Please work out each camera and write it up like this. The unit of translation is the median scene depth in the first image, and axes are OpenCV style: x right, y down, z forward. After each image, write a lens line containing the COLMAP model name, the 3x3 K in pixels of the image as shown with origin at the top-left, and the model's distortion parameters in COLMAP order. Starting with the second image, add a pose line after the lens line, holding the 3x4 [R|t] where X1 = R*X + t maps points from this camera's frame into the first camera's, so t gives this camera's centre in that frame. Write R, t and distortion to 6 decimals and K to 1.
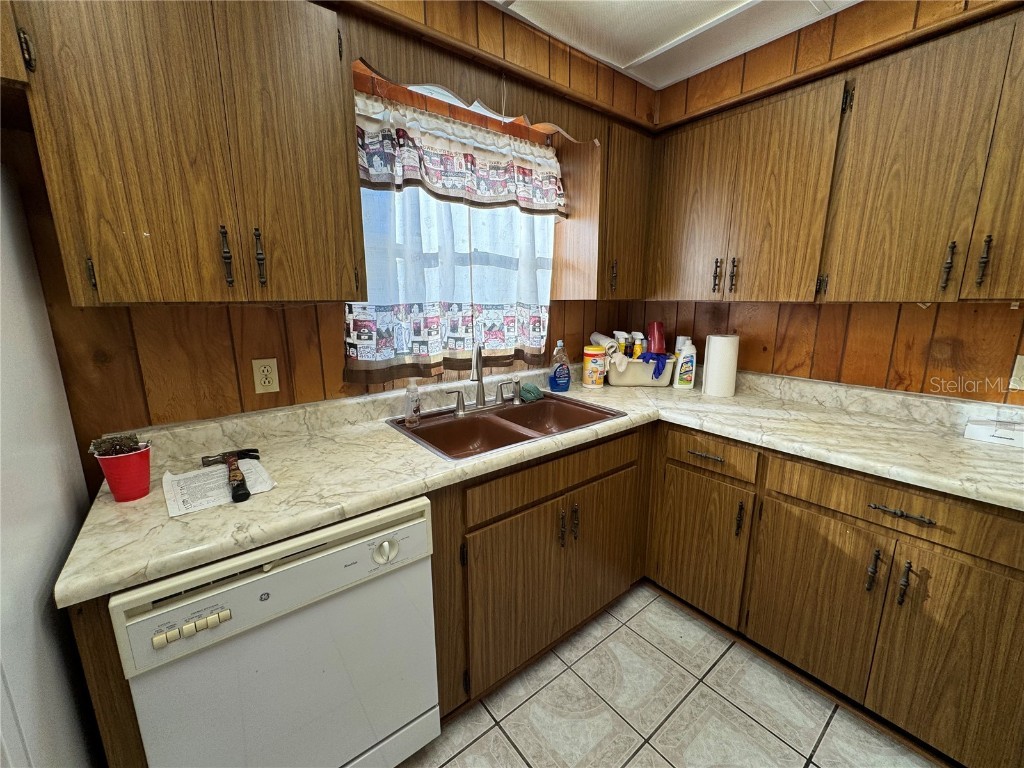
lens RADIAL K [[410.1, 0, 513.1], [0, 410.1, 381.9], [0, 0, 1]] dist [0.003261, -0.001462]
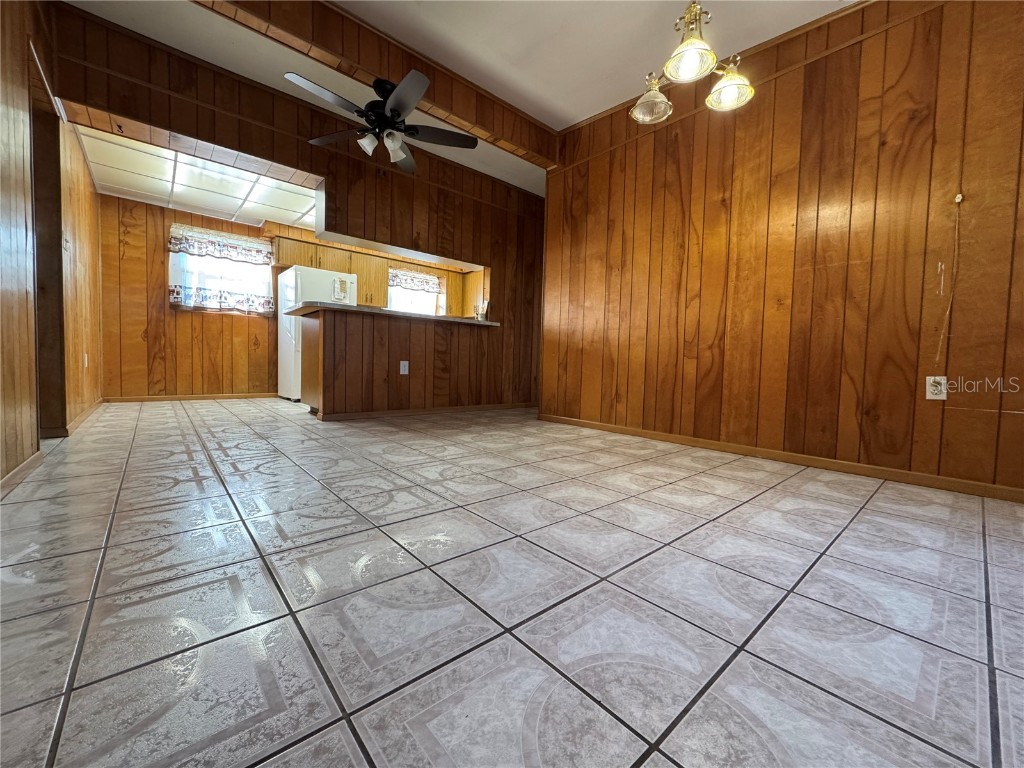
lens RADIAL K [[410.1, 0, 511.2], [0, 410.1, 382.2], [0, 0, 1]] dist [0.003261, -0.001462]
pose [[0.998032, 0.031902, 0.053981, 0.629637], [-0.022971, 0.987067, -0.158652, 1.008365], [-0.058344, 0.157099, 0.985858, -2.690287]]
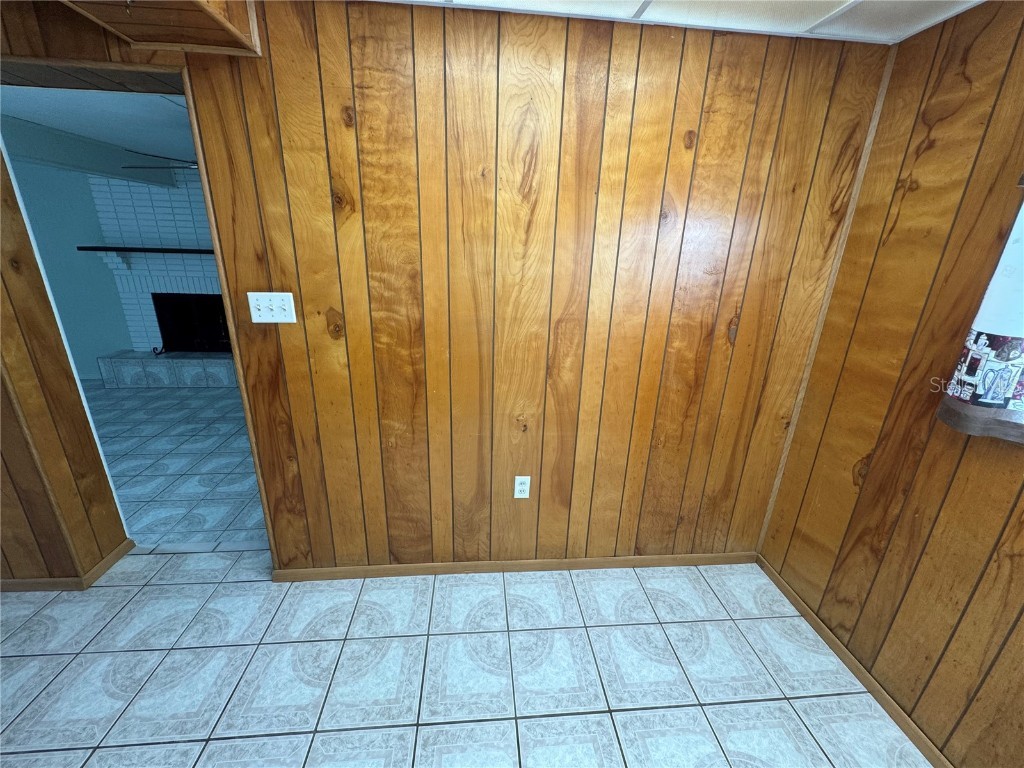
lens RADIAL K [[410.1, 0, 510.8], [0, 410.1, 380.4], [0, 0, 1]] dist [0.003261, -0.001462]
pose [[-0.551443, 0.255879, -0.794001, -0.491000], [-0.196937, 0.884962, 0.421968, -0.029558], [0.810633, 0.389060, -0.437614, -0.345539]]
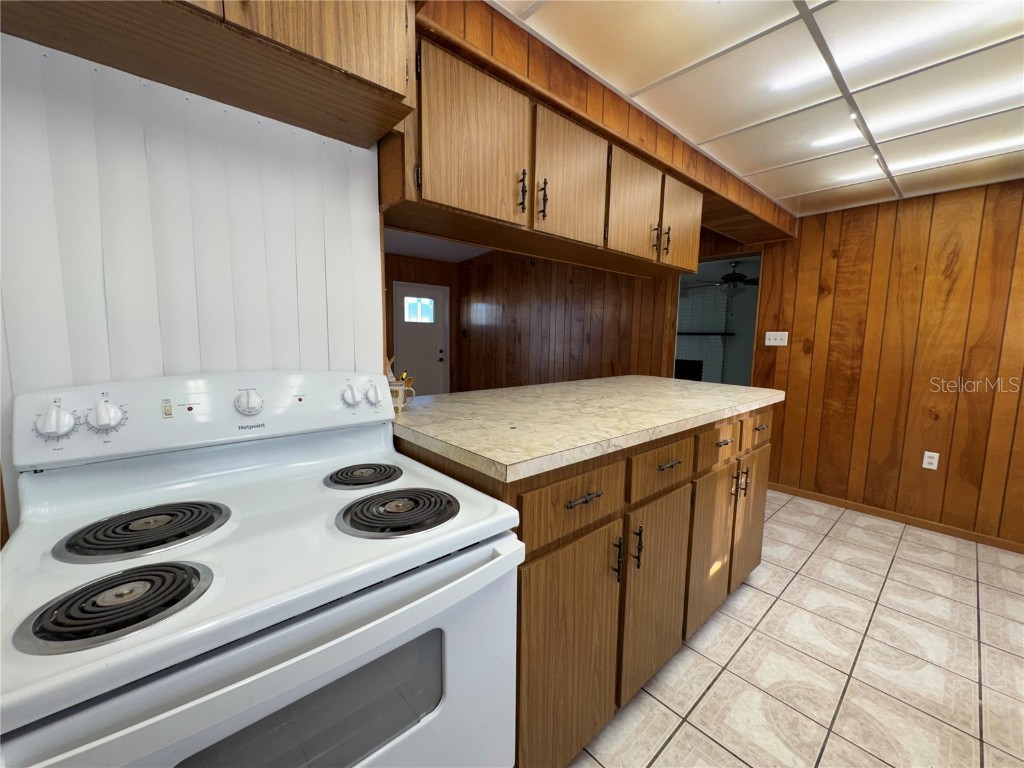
lens RADIAL K [[410.1, 0, 513.5], [0, 410.1, 381.6], [0, 0, 1]] dist [0.003261, -0.001462]
pose [[-0.997814, -0.002277, -0.066049, 0.408741], [-0.022899, 0.949408, 0.313209, -0.082859], [0.061994, 0.314037, -0.947385, 0.608369]]
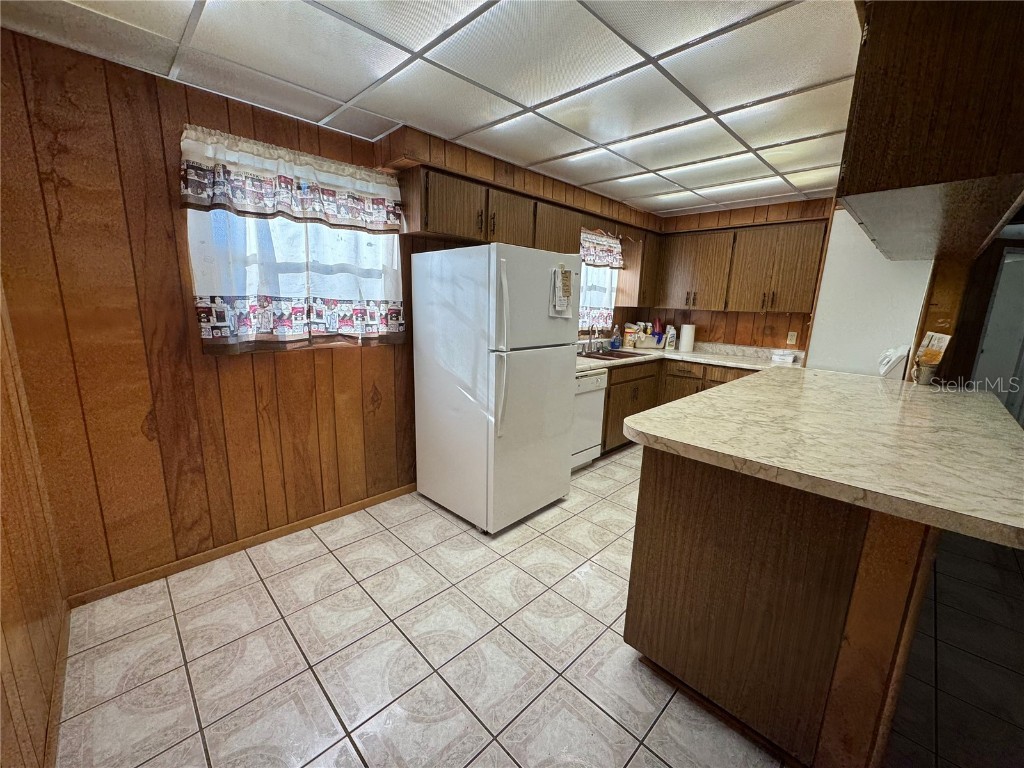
lens RADIAL K [[410.1, 0, 513.5], [0, 410.1, 382.4], [0, 0, 1]] dist [0.003261, -0.001462]
pose [[0.992540, 0.013039, 0.121222, -0.758100], [-0.012589, 0.999911, -0.004477, 0.241719], [-0.121269, 0.002918, 0.992615, -1.194326]]
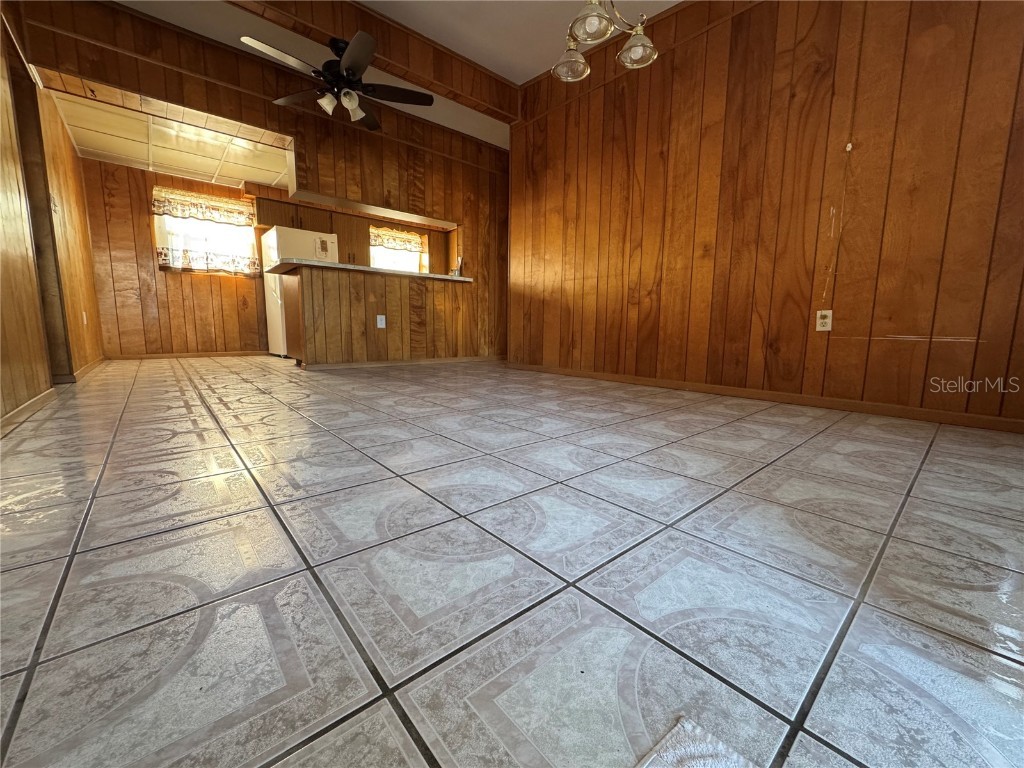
lens RADIAL K [[410.1, 0, 511.9], [0, 410.1, 382.8], [0, 0, 1]] dist [0.003261, -0.001462]
pose [[0.998613, 0.010747, 0.051541, 0.811634], [-0.007015, 0.997377, -0.072044, 1.113731], [-0.052180, 0.071583, 0.996069, -2.867711]]
